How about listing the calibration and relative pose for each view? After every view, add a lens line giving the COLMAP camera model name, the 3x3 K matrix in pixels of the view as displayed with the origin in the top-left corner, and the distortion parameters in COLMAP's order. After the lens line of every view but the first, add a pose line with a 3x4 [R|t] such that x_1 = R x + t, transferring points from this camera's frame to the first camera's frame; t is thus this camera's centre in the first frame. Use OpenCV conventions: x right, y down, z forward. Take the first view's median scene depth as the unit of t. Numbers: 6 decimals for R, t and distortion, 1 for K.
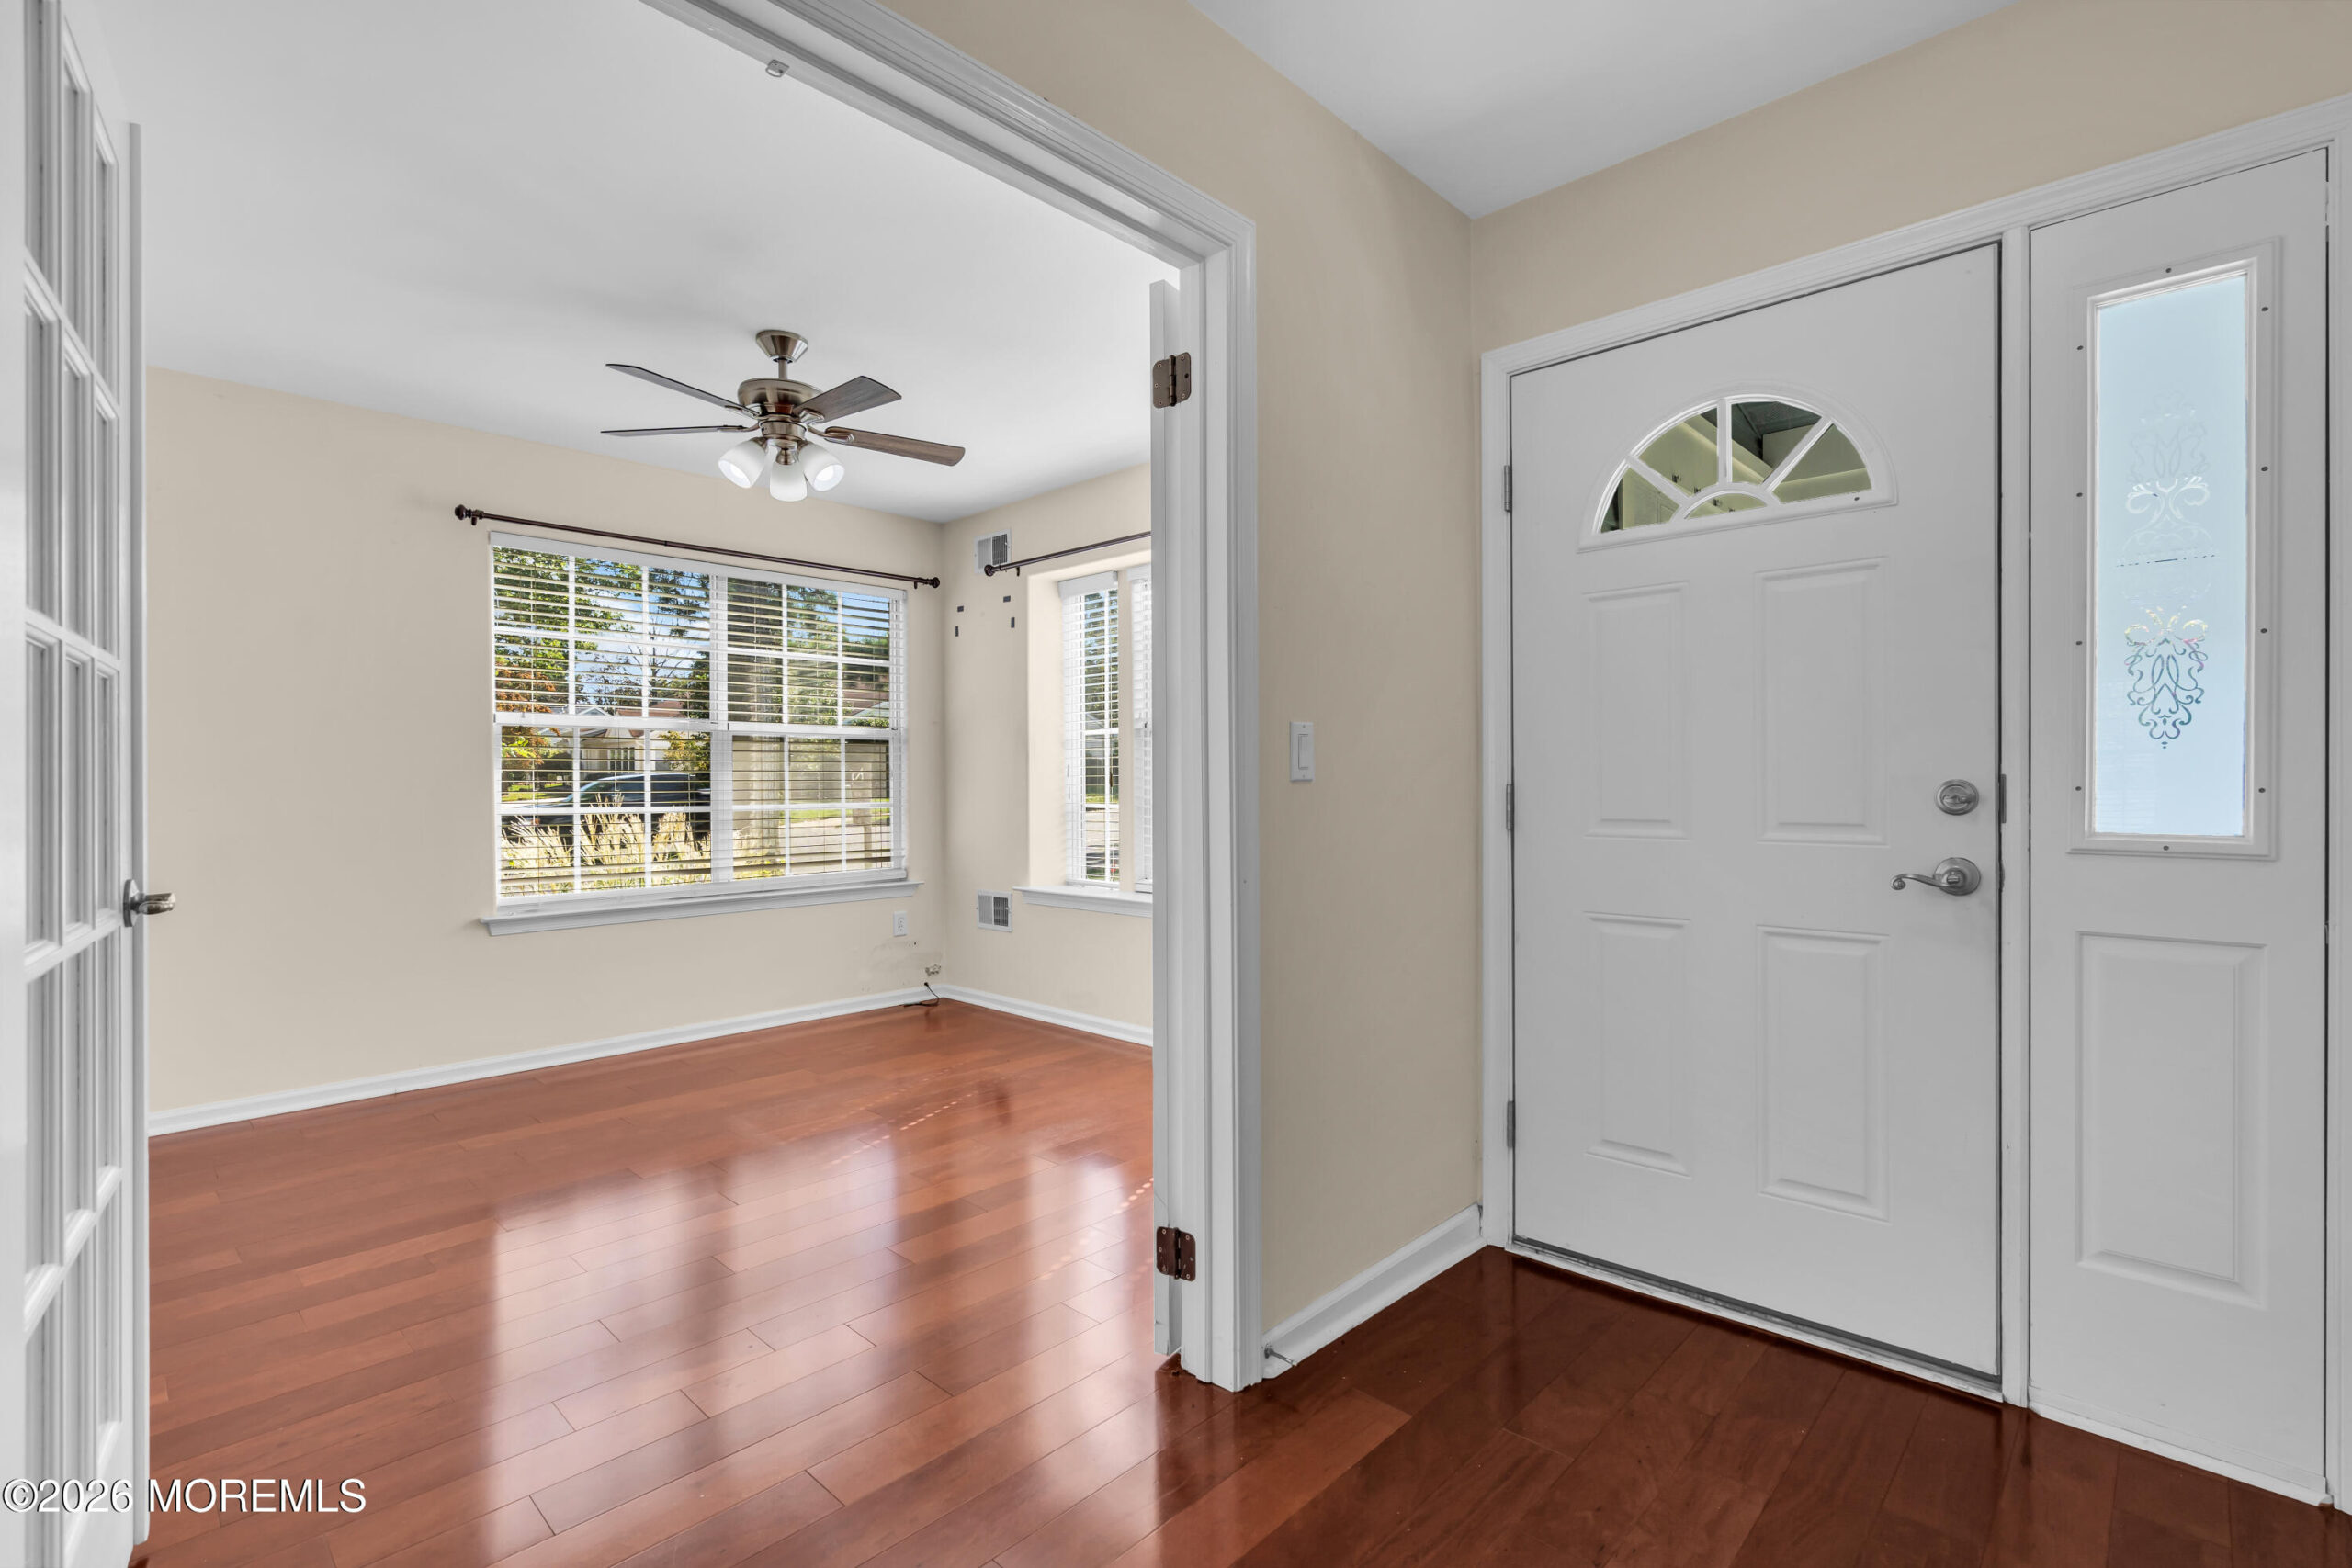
lens RADIAL K [[1066.0, 0, 1180.3], [0, 1066.0, 784.8], [0, 0, 1]] dist [-0.001780, 0.003827]
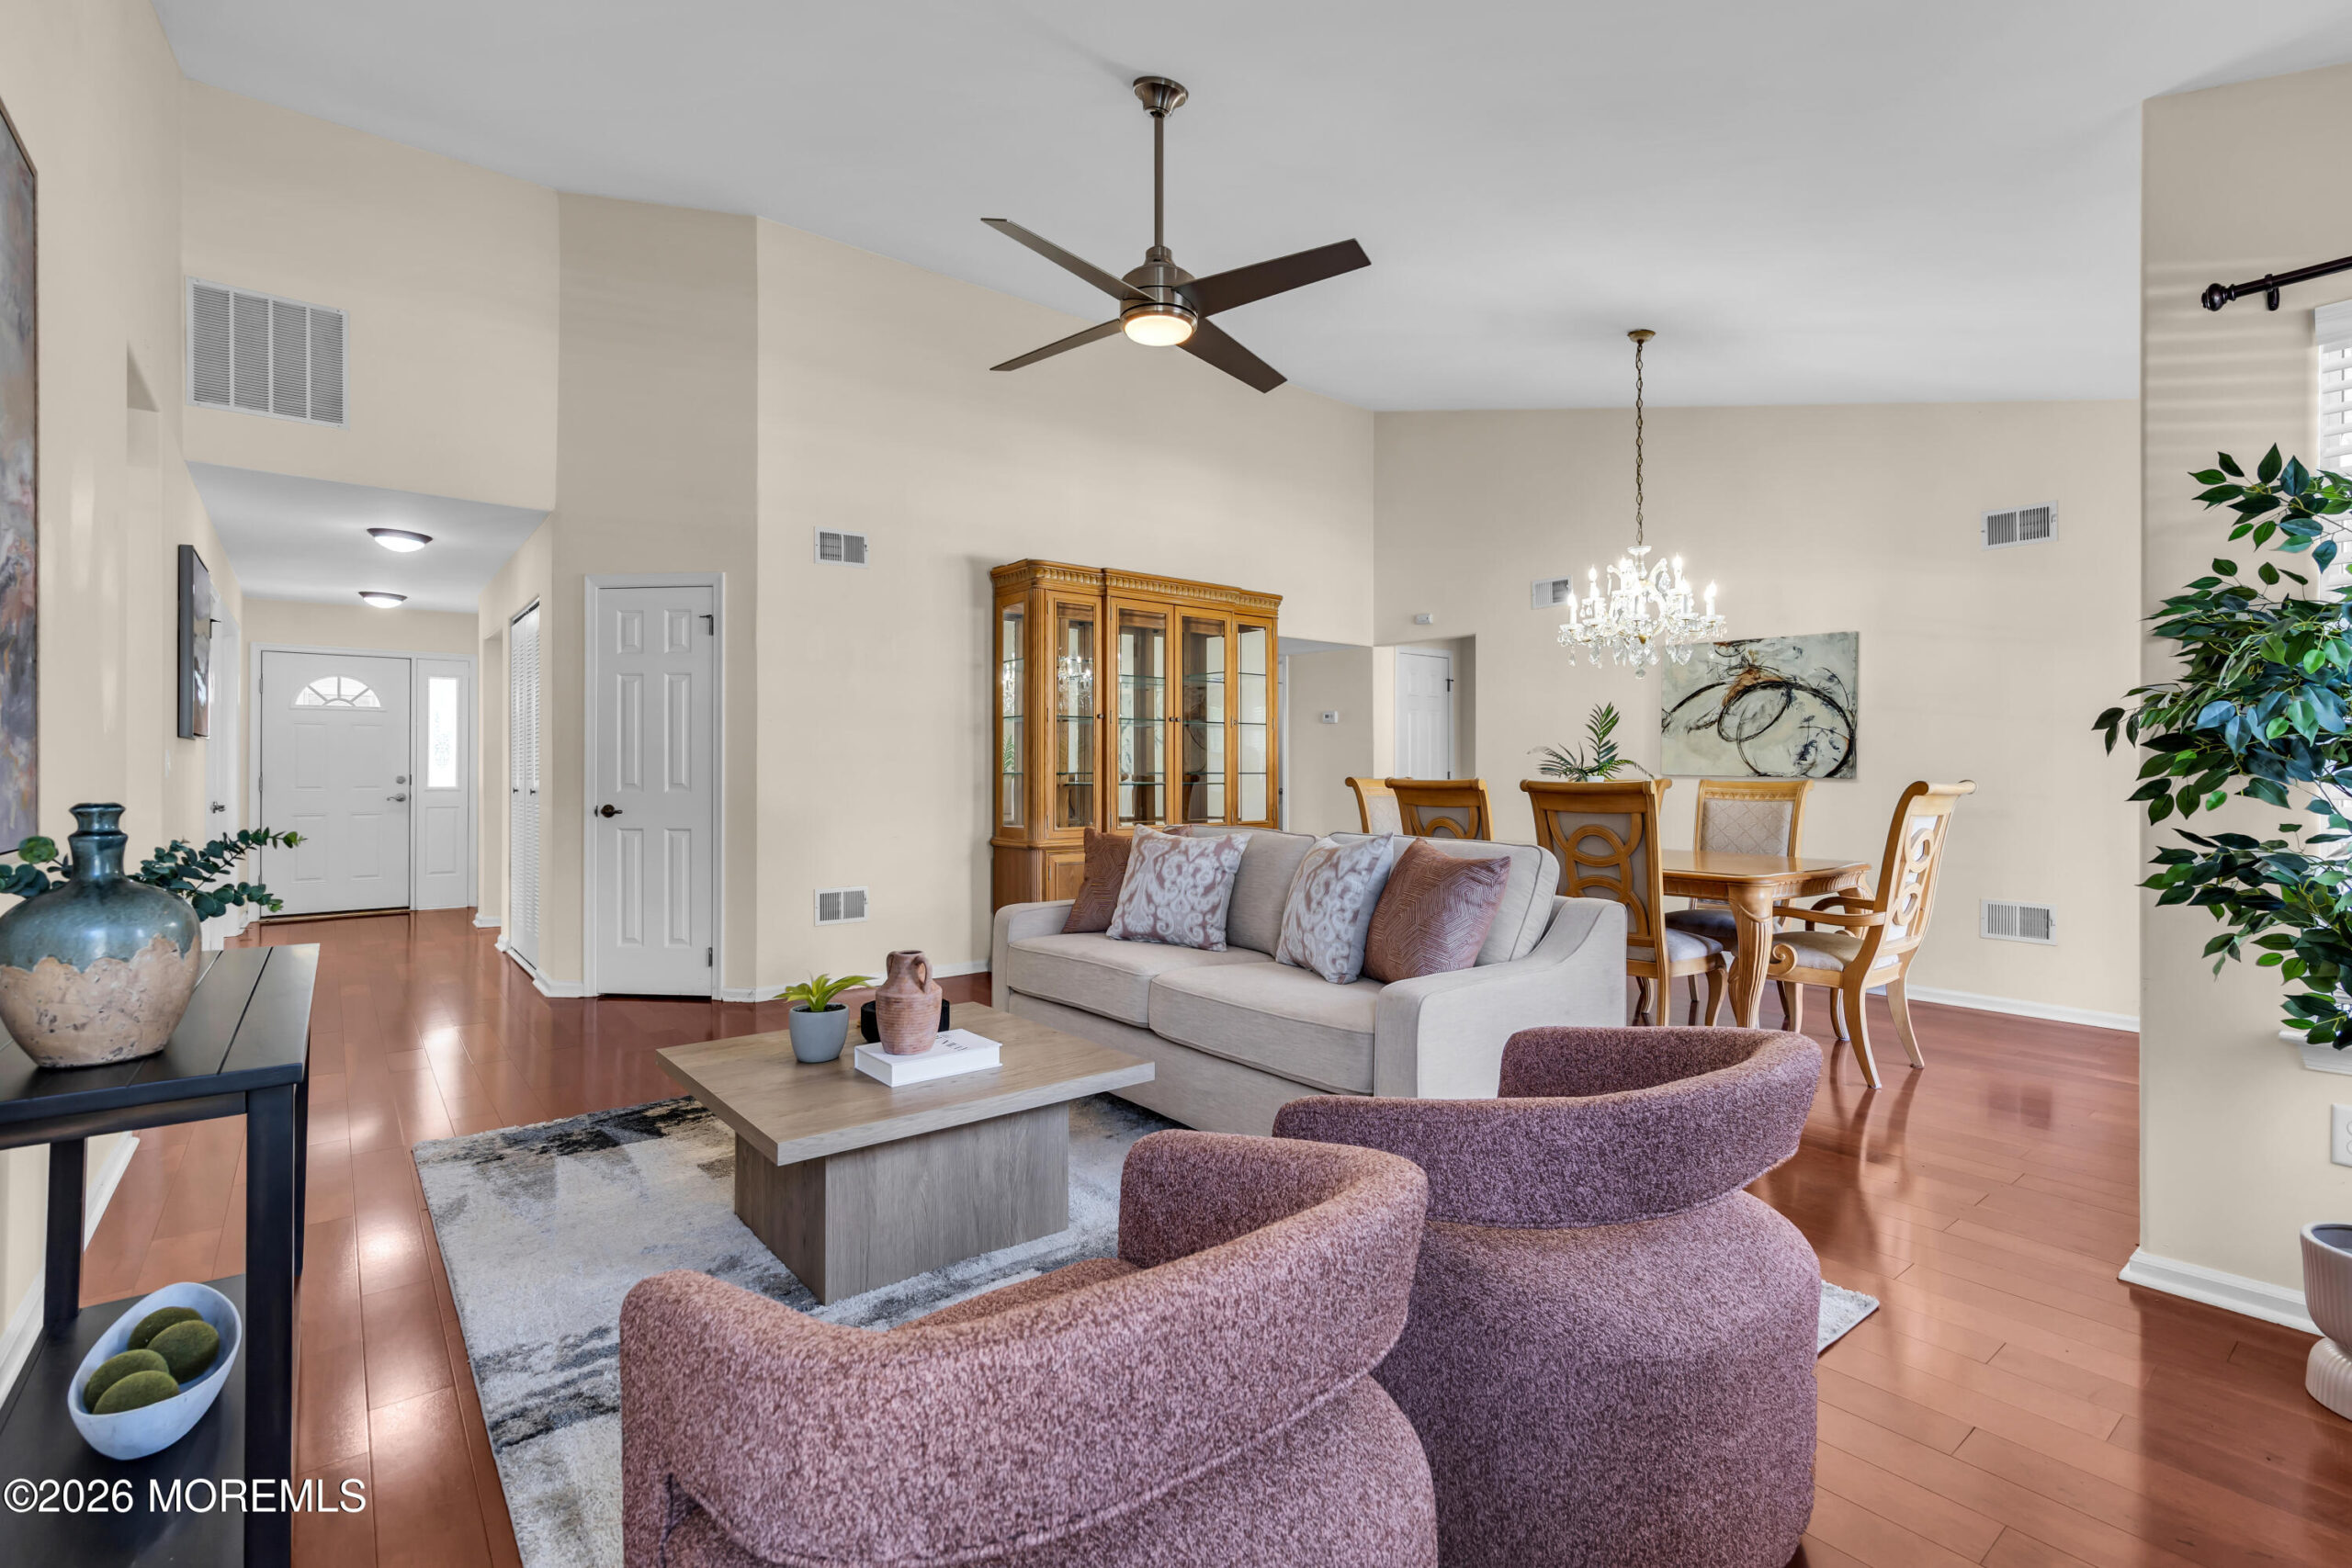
lens RADIAL K [[1066.0, 0, 1182.9], [0, 1066.0, 765.1], [0, 0, 1]] dist [-0.001780, 0.003827]
pose [[0.127396, 0.009476, 0.991807, -3.255720], [-0.000652, 0.999955, -0.009470, -0.009000], [-0.991852, 0.000560, 0.127396, -2.792442]]
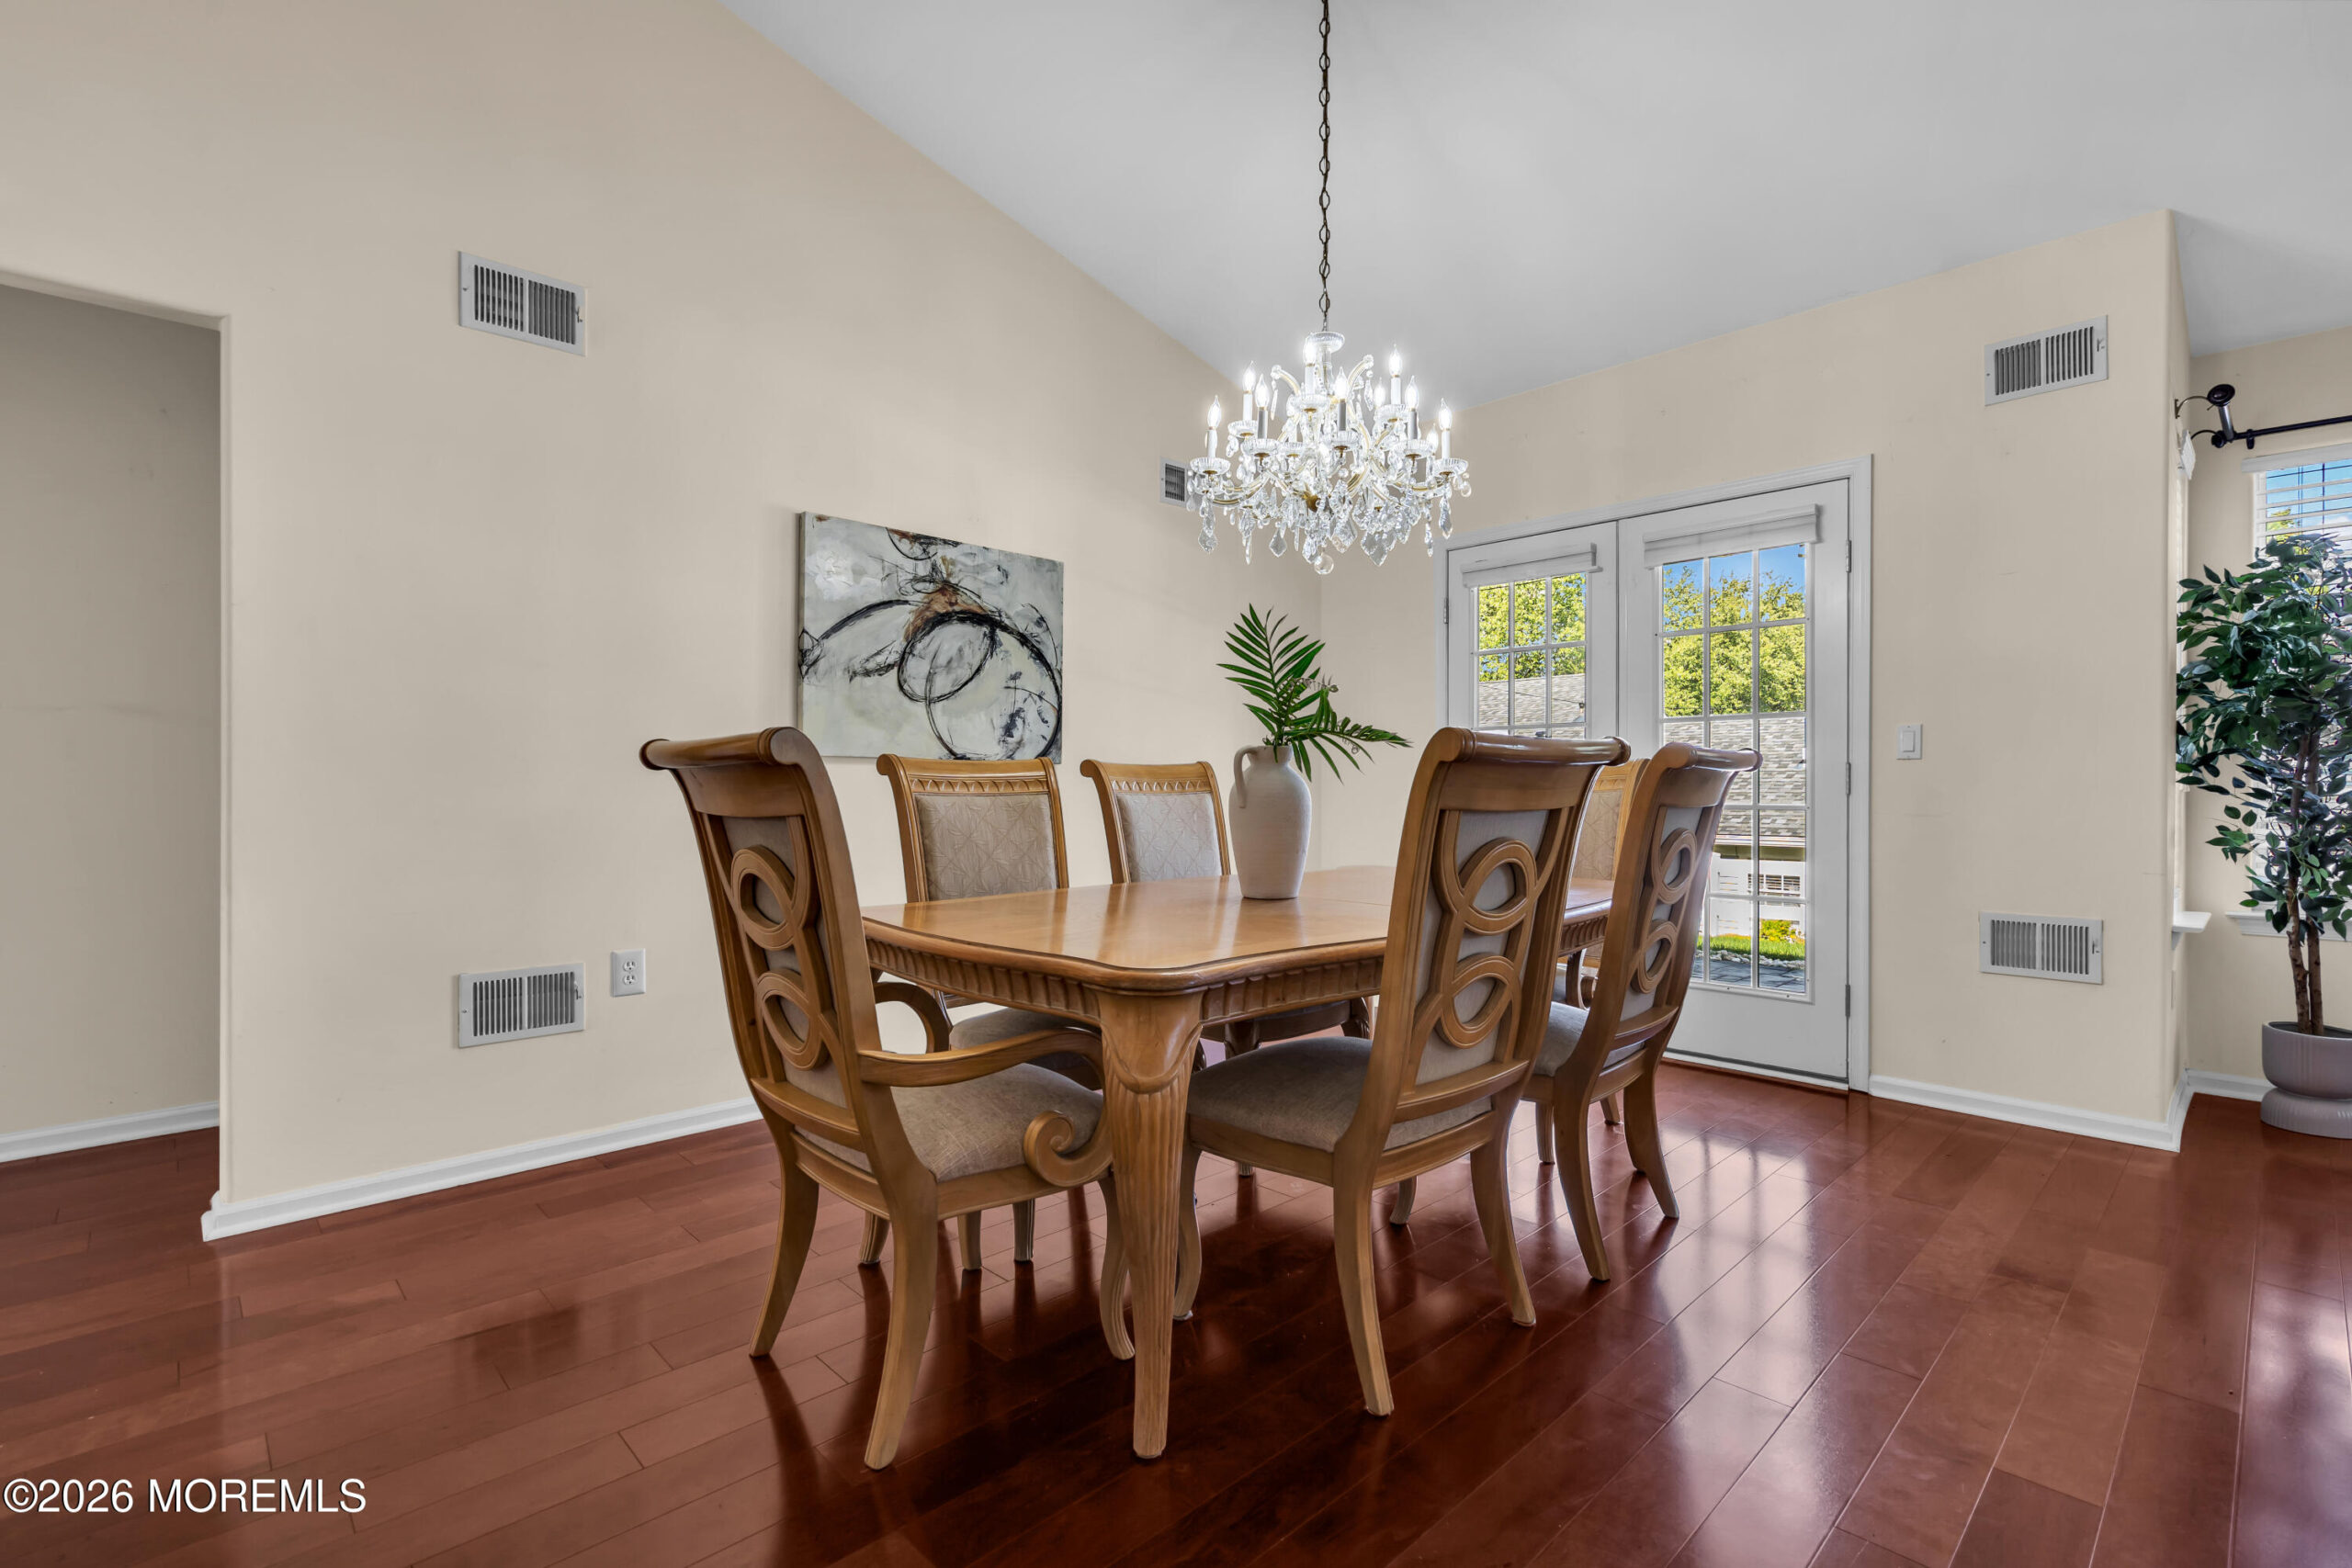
lens RADIAL K [[1066.0, 0, 1186.2], [0, 1066.0, 791.4], [0, 0, 1]] dist [-0.001780, 0.003827]
pose [[-0.999334, 0.002751, 0.036377, -0.533605], [0.003069, 0.999958, 0.008691, 0.034886], [-0.036351, 0.008797, -0.999300, -2.135307]]
